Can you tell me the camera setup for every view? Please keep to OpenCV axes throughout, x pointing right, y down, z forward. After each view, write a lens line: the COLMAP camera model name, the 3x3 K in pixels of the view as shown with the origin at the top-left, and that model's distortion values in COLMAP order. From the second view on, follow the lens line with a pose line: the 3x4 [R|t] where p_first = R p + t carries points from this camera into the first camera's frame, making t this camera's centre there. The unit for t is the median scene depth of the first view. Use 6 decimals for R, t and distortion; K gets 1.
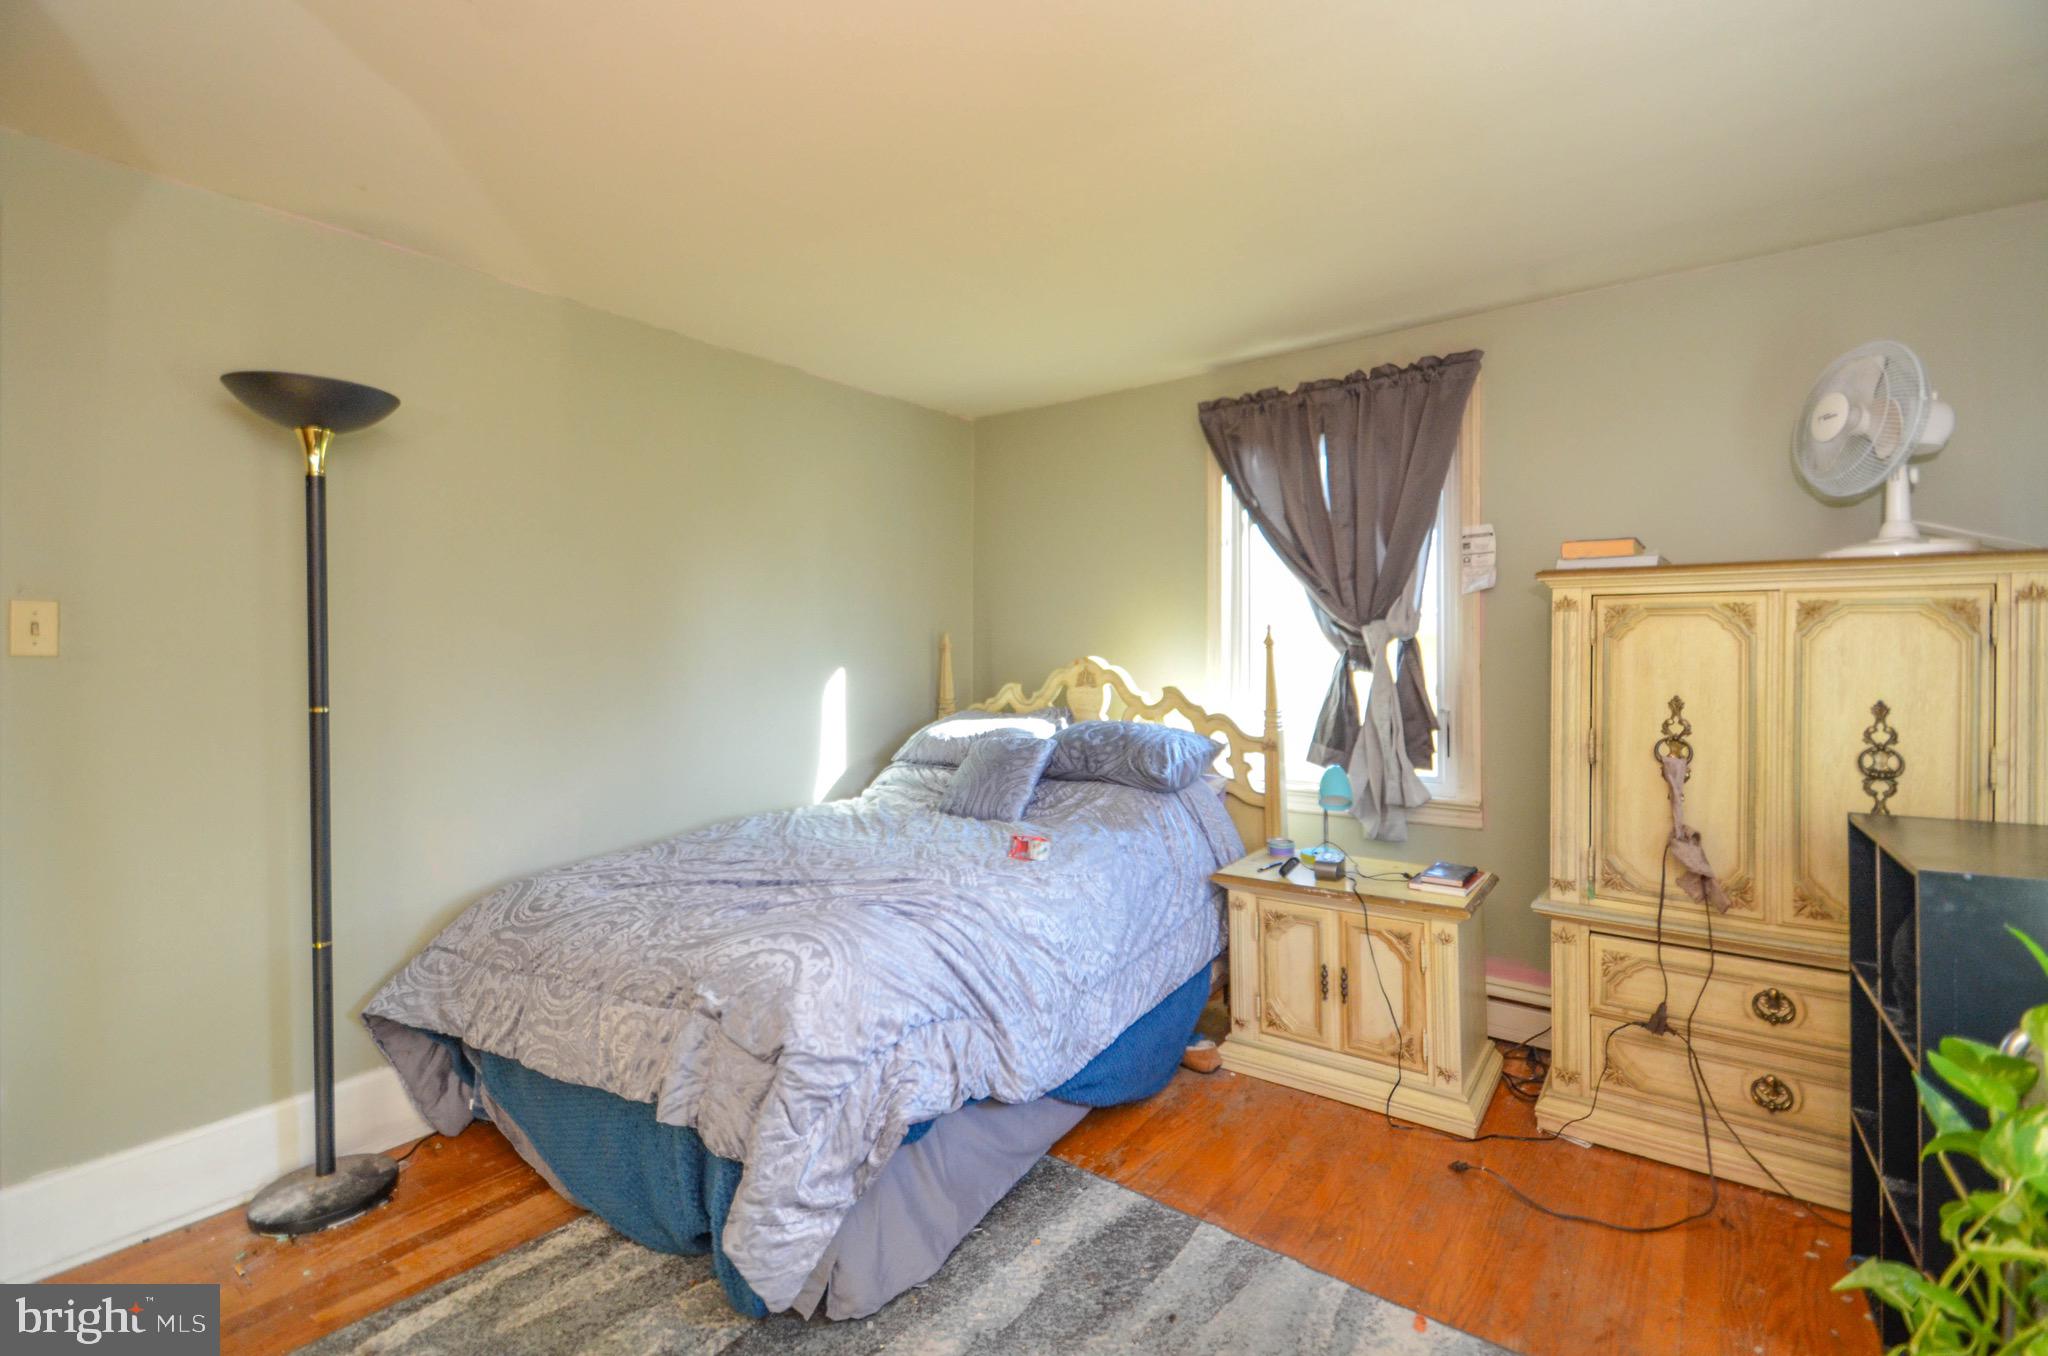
lens RADIAL K [[923.6, 0, 1024.0], [0, 923.6, 678.0], [0, 0, 1]] dist [0.024838, -0.013907]
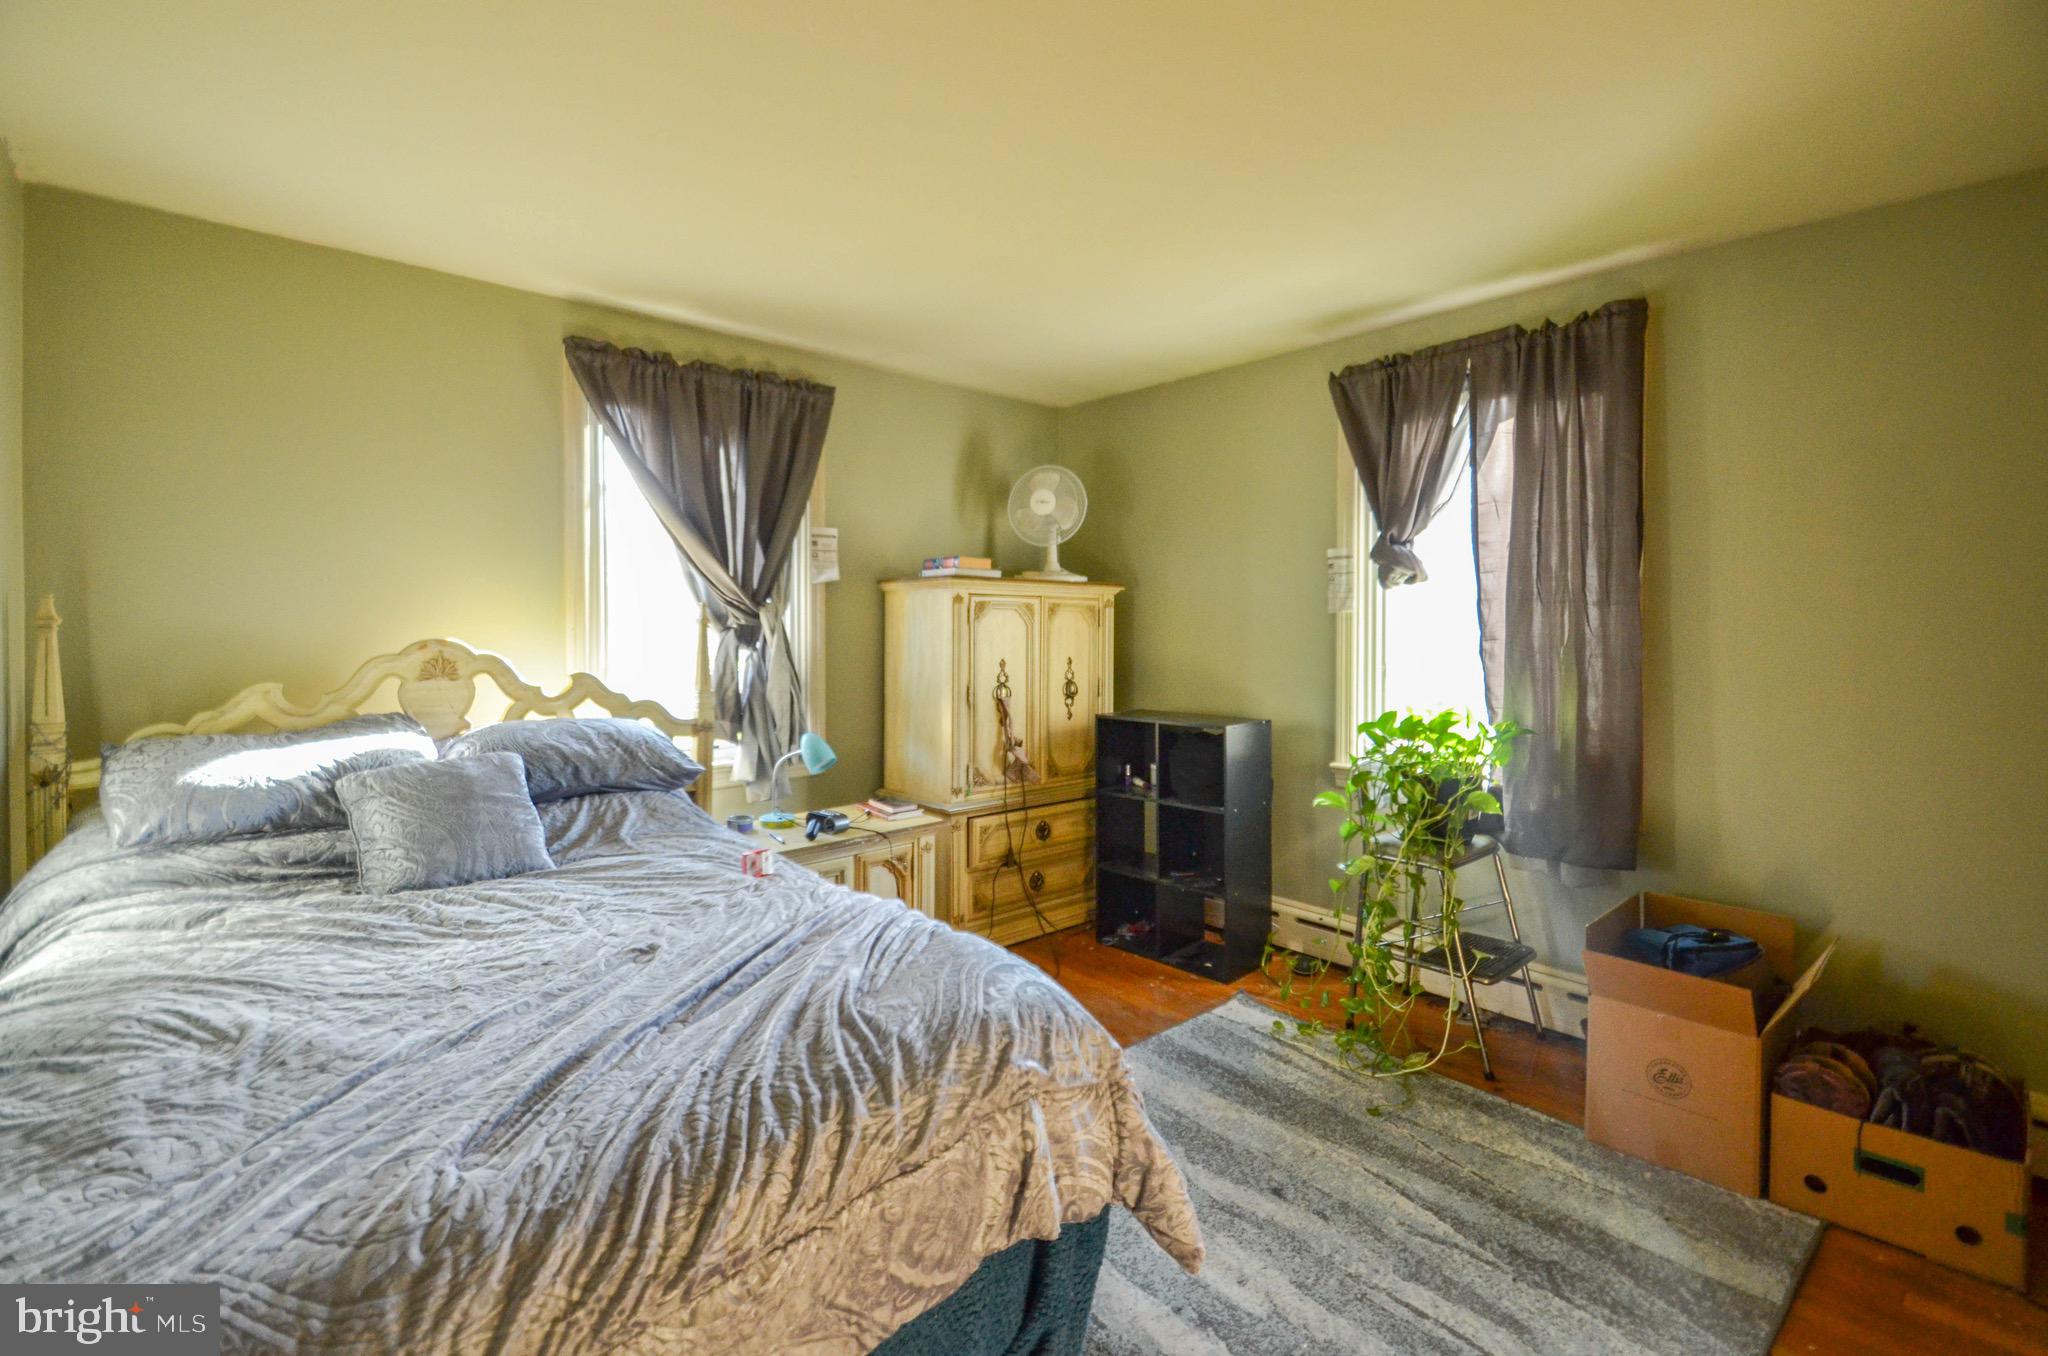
lens RADIAL K [[923.6, 0, 1024.0], [0, 923.6, 678.0], [0, 0, 1]] dist [0.024838, -0.013907]
pose [[0.156920, -0.048728, 0.986409, -0.688548], [0.027926, 0.998602, 0.044888, -0.014251], [-0.987216, 0.020503, 0.158061, 0.556261]]
